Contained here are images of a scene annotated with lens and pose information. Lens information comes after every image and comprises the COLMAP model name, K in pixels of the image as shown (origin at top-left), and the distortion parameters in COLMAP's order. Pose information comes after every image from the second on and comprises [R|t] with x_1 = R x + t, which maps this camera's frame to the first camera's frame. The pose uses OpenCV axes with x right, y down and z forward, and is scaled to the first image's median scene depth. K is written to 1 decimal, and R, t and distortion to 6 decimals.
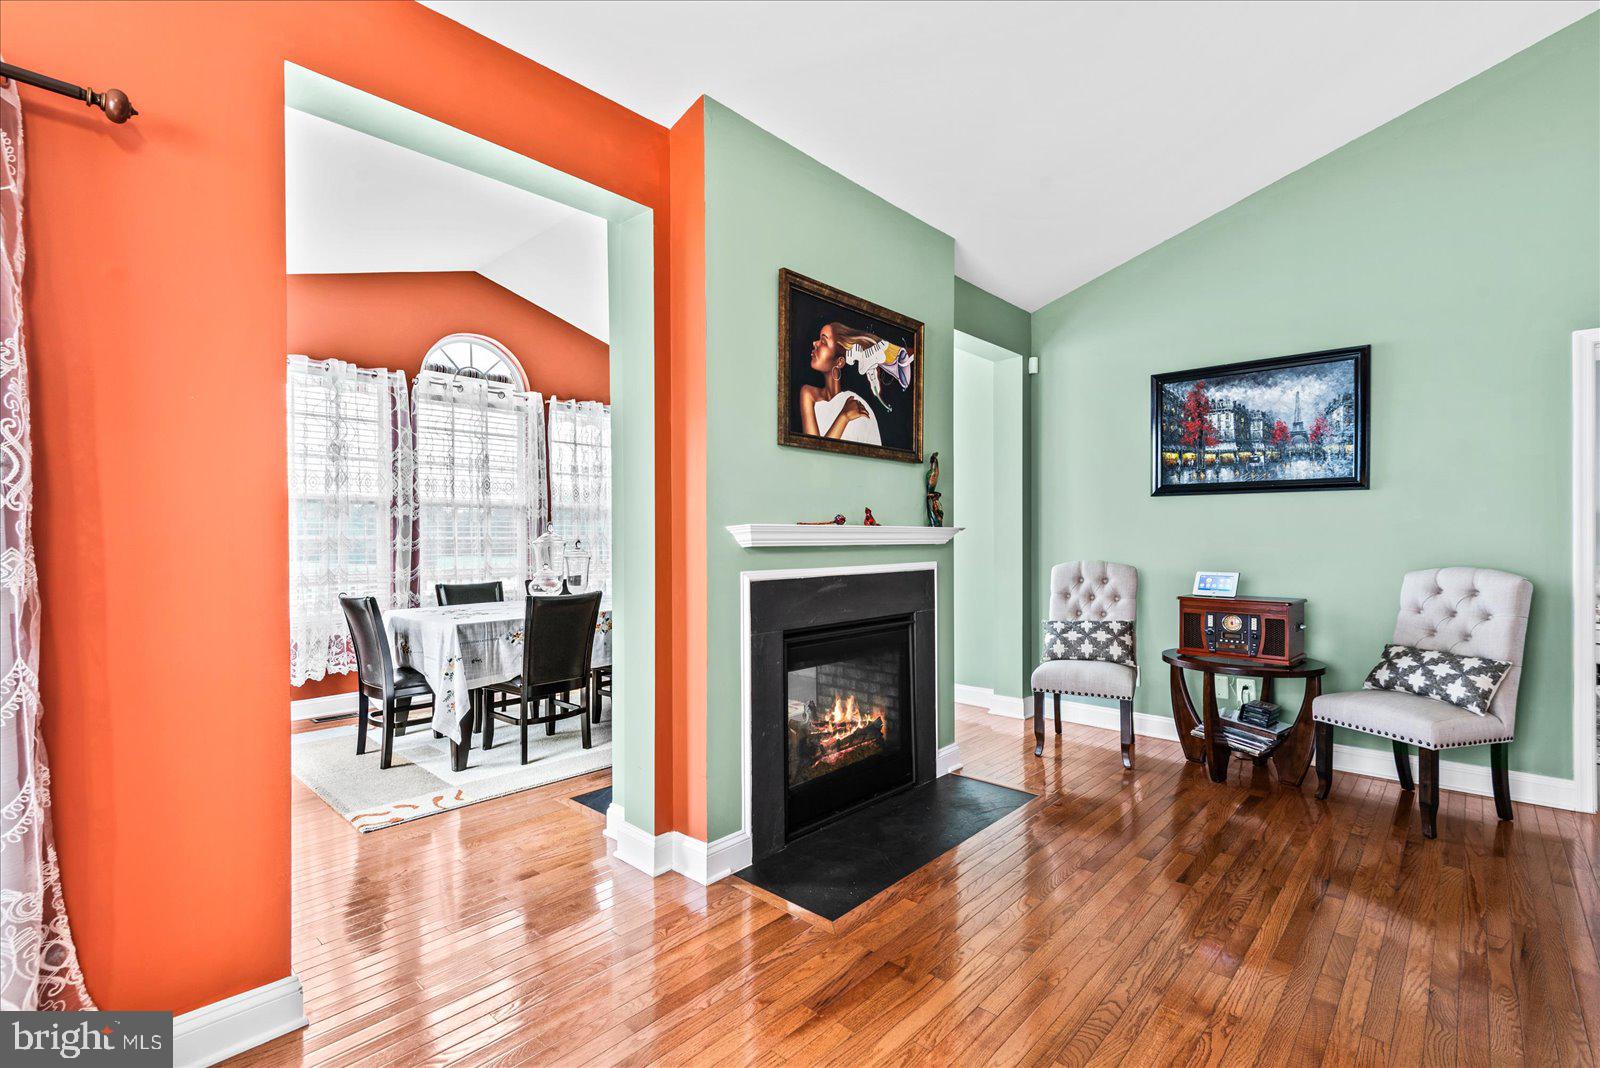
lens RADIAL K [[723.9, 0, 796.3], [0, 723.9, 545.6], [0, 0, 1]] dist [0.012506, -0.003221]
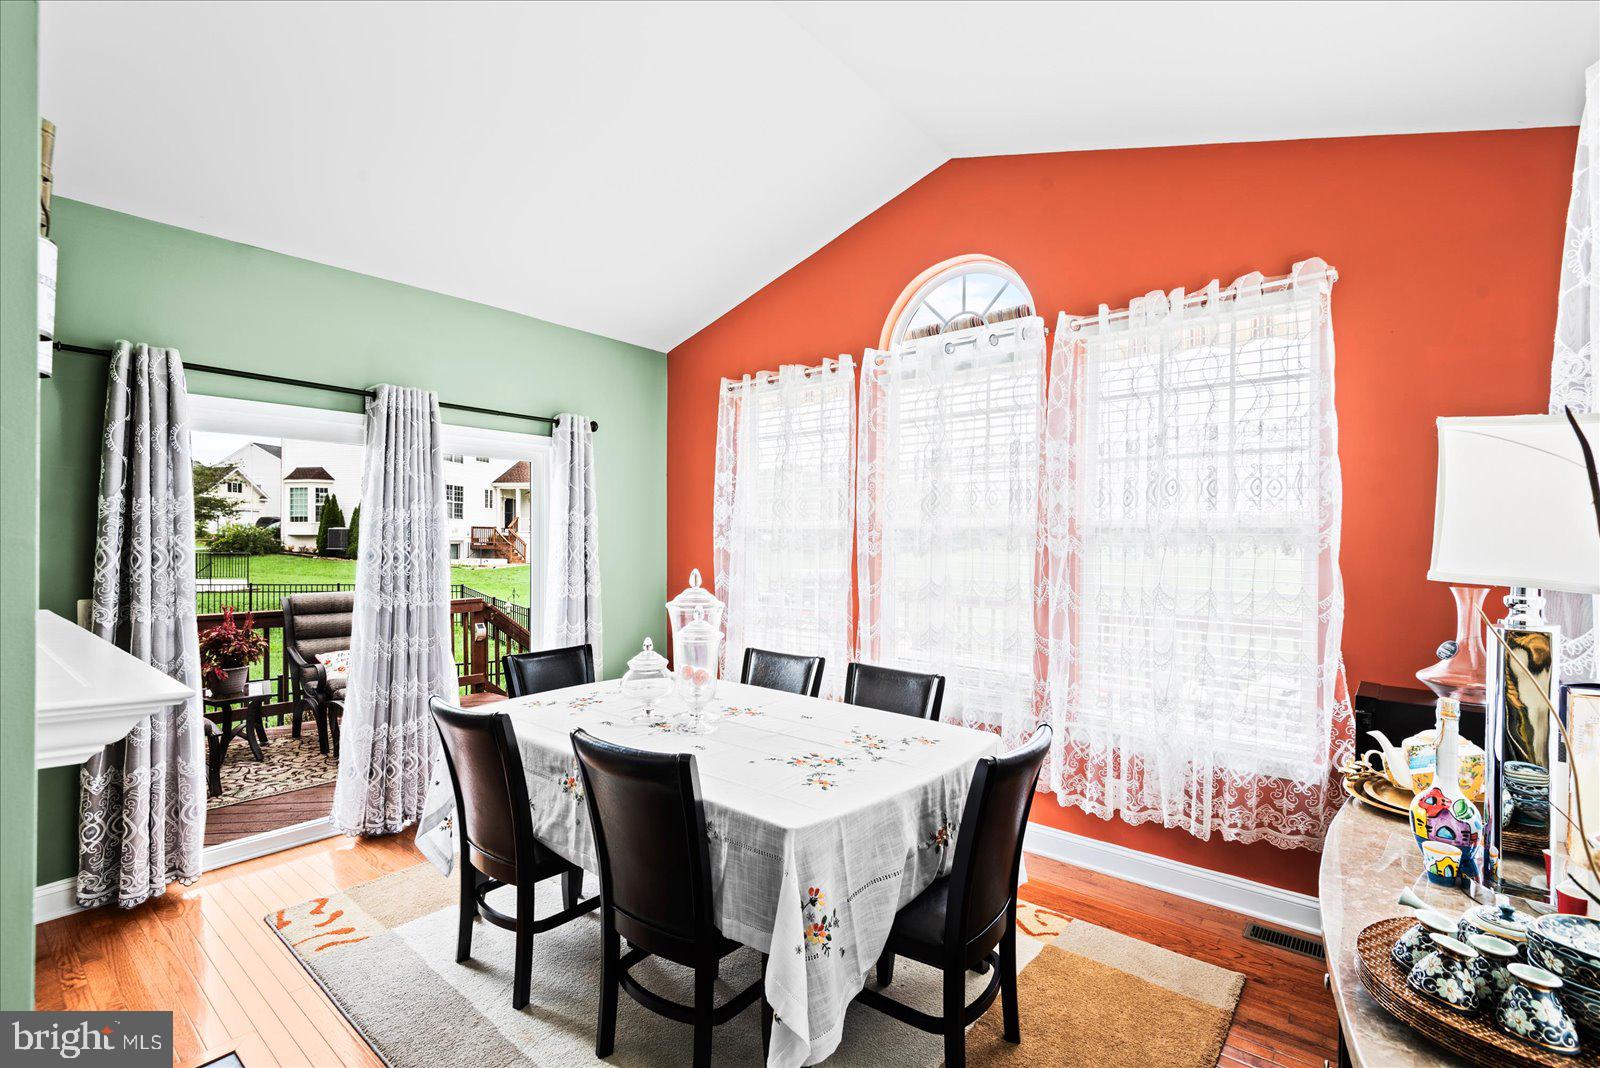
lens RADIAL K [[723.9, 0, 797.1], [0, 723.9, 536.1], [0, 0, 1]] dist [0.012506, -0.003221]
pose [[0.051754, 0.003543, -0.998654, 0.318996], [-0.014701, 0.999888, 0.002785, -0.087963], [0.998552, 0.014537, 0.051801, 1.457320]]
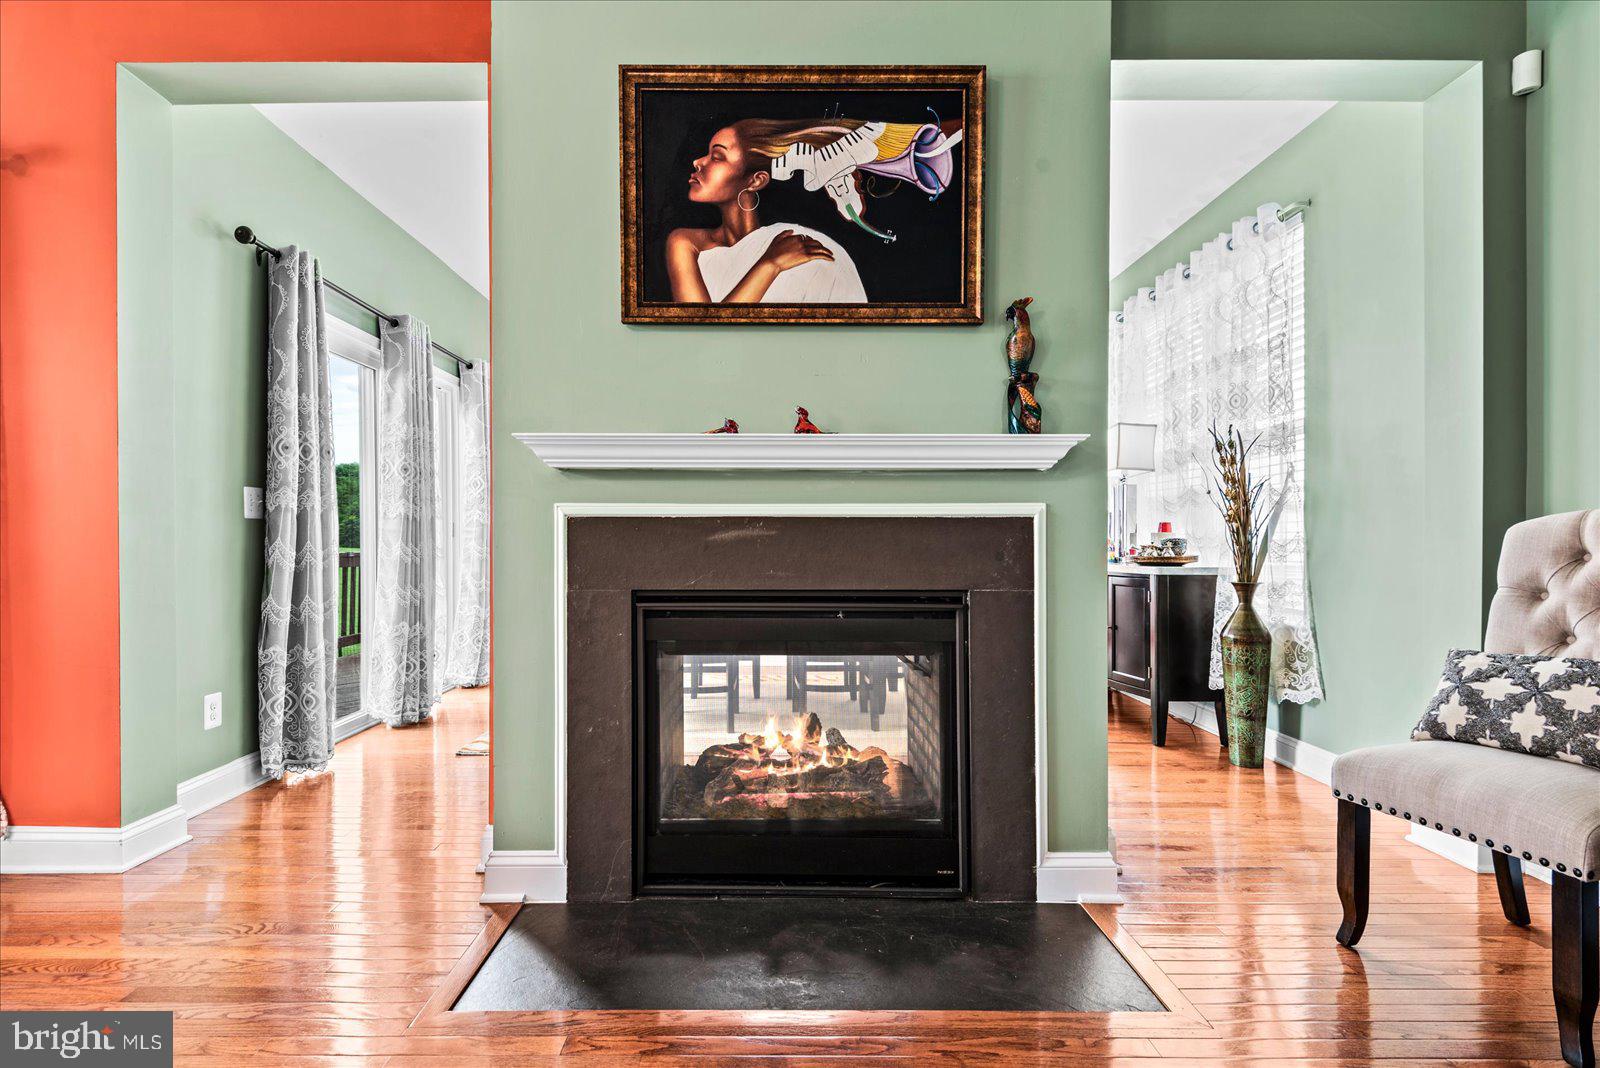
lens RADIAL K [[766.3, 0, 782.9], [0, 766.3, 549.4], [0, 0, 1]] dist [0.002042, -0.003000]
pose [[0.677239, 0.013890, -0.735632, 0.542779], [-0.011789, 0.999898, 0.008026, 0.061119], [0.735669, 0.003237, 0.677334, 0.531244]]
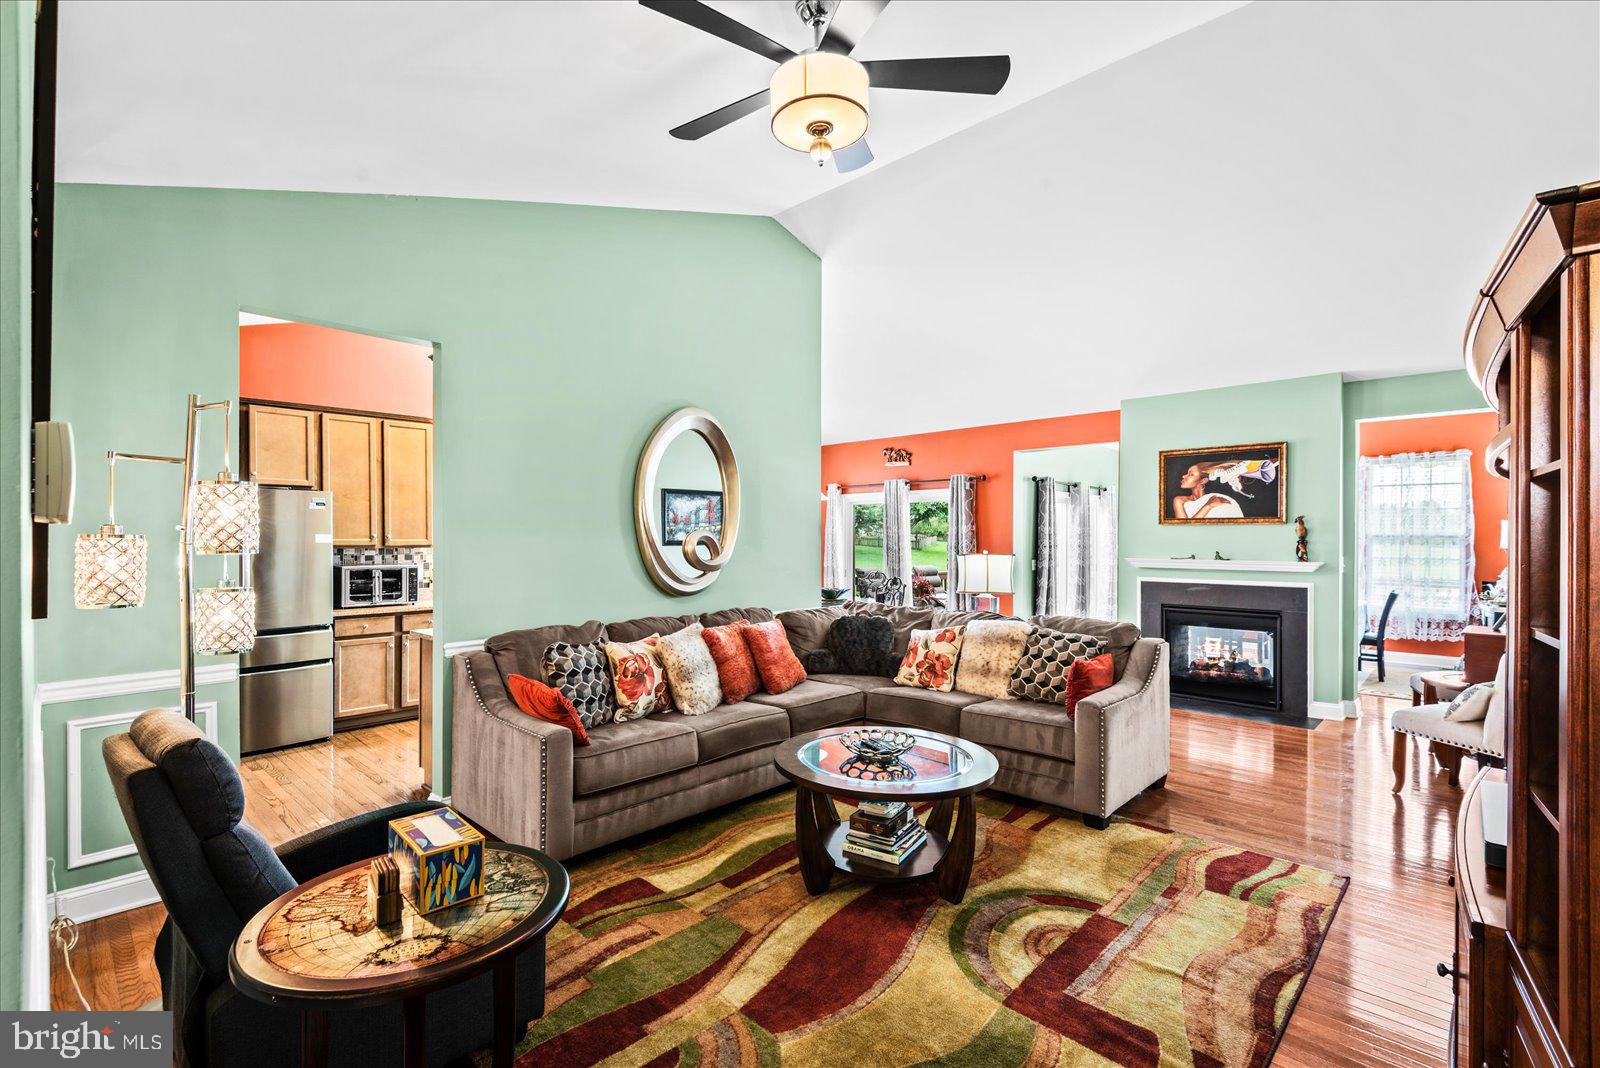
lens RADIAL K [[723.9, 0, 789.4], [0, 723.9, 539.4], [0, 0, 1]] dist [0.012506, -0.003221]
pose [[-0.031201, 0.006725, -0.999491, 2.058003], [-0.014841, 0.999864, 0.007191, -0.077491], [0.999403, 0.015057, -0.031097, -0.113215]]
